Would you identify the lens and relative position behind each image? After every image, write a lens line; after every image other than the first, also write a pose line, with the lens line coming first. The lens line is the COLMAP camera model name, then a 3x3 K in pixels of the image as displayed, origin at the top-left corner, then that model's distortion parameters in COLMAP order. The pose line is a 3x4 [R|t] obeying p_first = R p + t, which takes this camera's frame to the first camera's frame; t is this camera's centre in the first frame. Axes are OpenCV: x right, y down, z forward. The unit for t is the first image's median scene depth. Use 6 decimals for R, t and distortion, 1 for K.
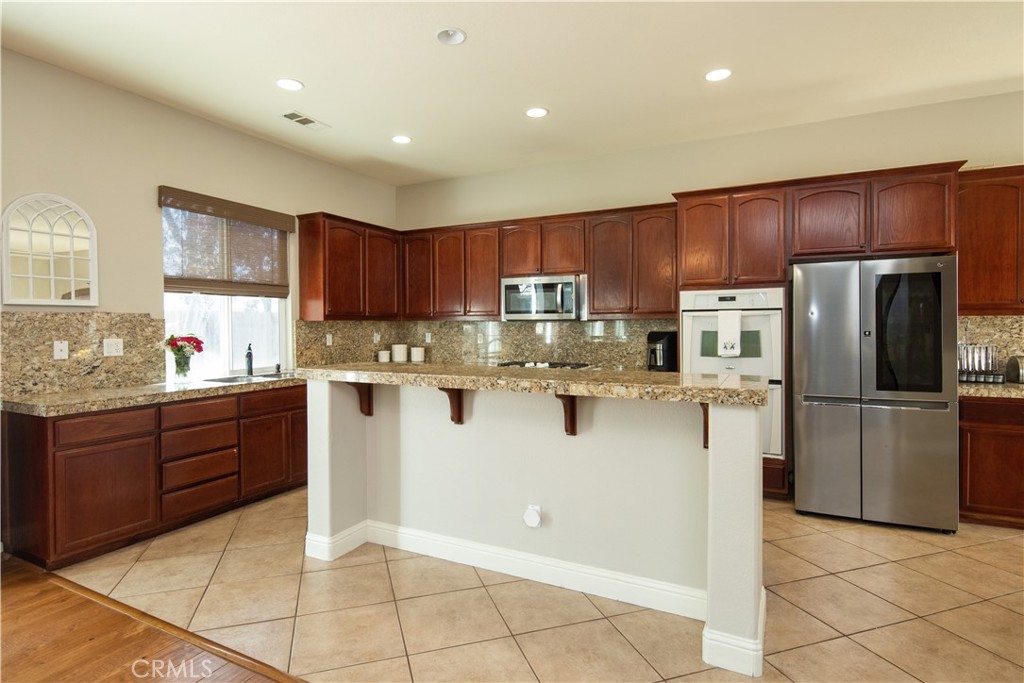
lens RADIAL K [[531.7, 0, 507.0], [0, 531.7, 326.4], [0, 0, 1]] dist [0.001593, -0.000019]
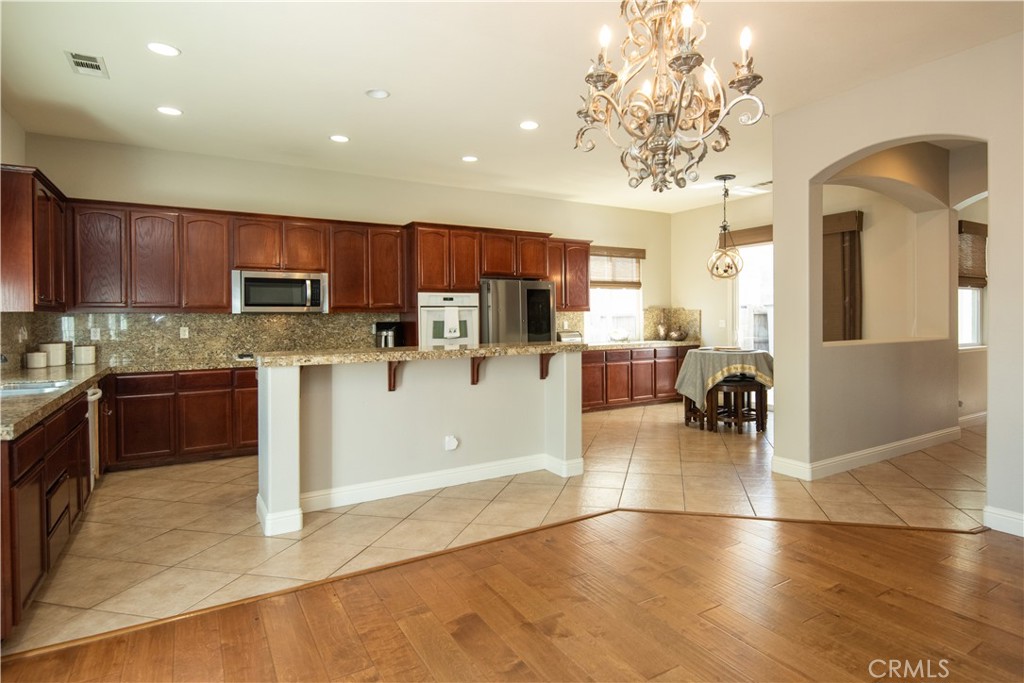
lens RADIAL K [[549.7, 0, 547.1], [0, 549.7, 319.8], [0, 0, 1]] dist [0.001559, 0.000058]
pose [[0.506260, -0.005111, 0.862366, -0.638042], [0.008123, 0.999966, 0.001157, 0.005359], [-0.862343, 0.006419, 0.506284, -0.013199]]
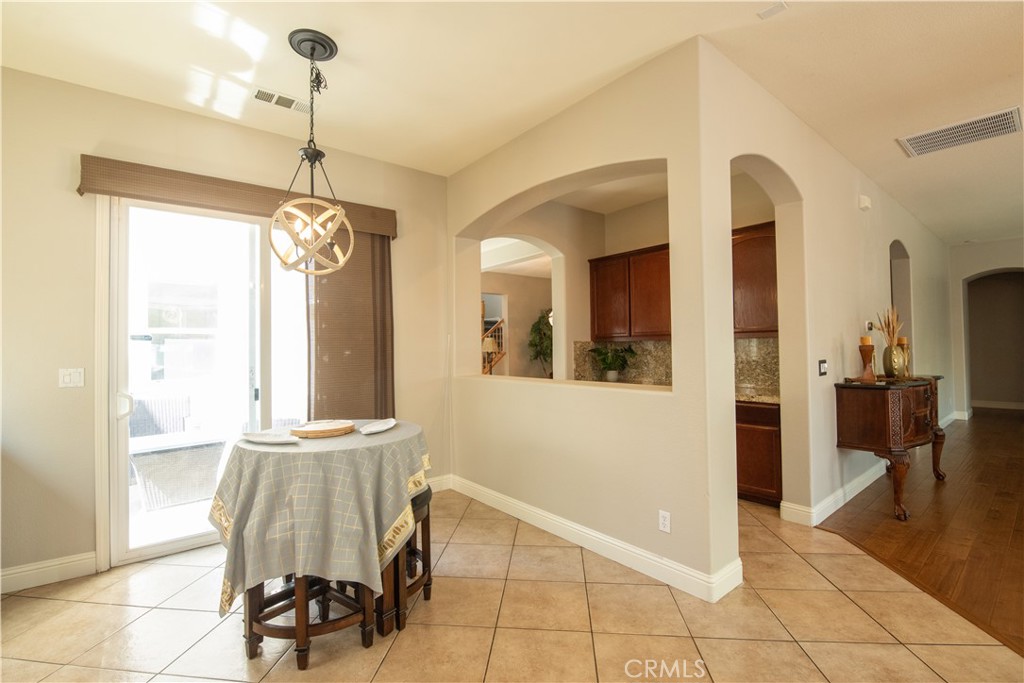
lens RADIAL K [[453.0, 0, 508.2], [0, 453.0, 337.6], [0, 0, 1]] dist [-0.001352, -0.010432]
pose [[-0.910548, 0.026133, 0.412578, 0.354669], [0.020972, 0.999635, -0.017034, -0.004962], [-0.412872, -0.006857, -0.910763, 0.649257]]
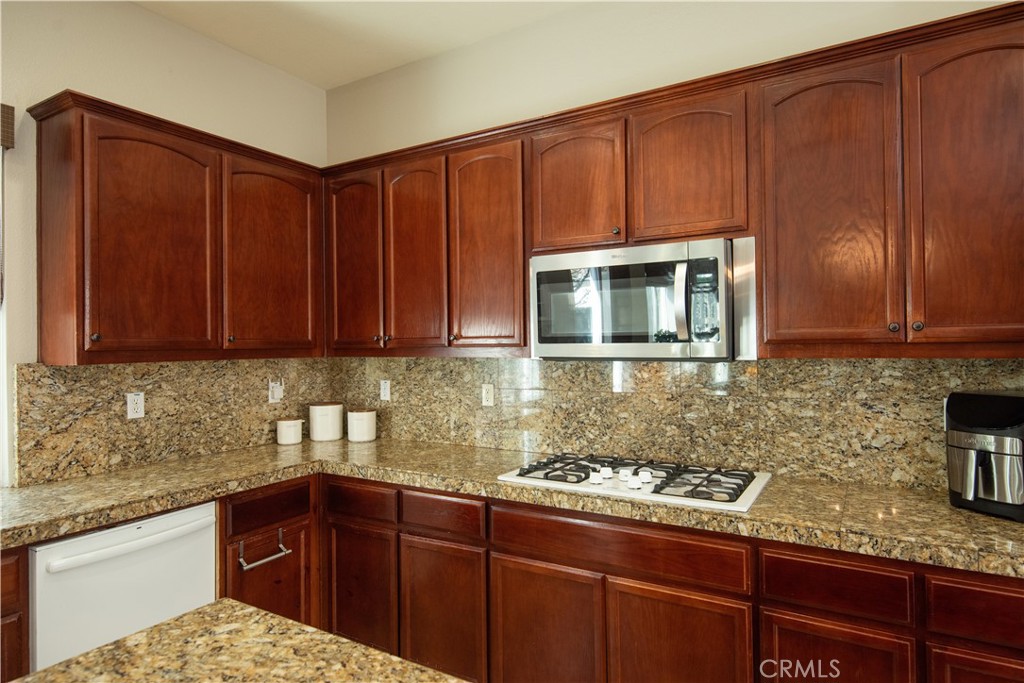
lens RADIAL K [[587.2, 0, 514.7], [0, 587.2, 338.8], [0, 0, 1]] dist [0.011580, 0.000414]
pose [[0.997245, -0.008396, -0.073706, 0.012454], [0.007447, 0.999886, -0.013148, -0.022331], [0.073808, 0.012563, 0.997193, 0.578091]]
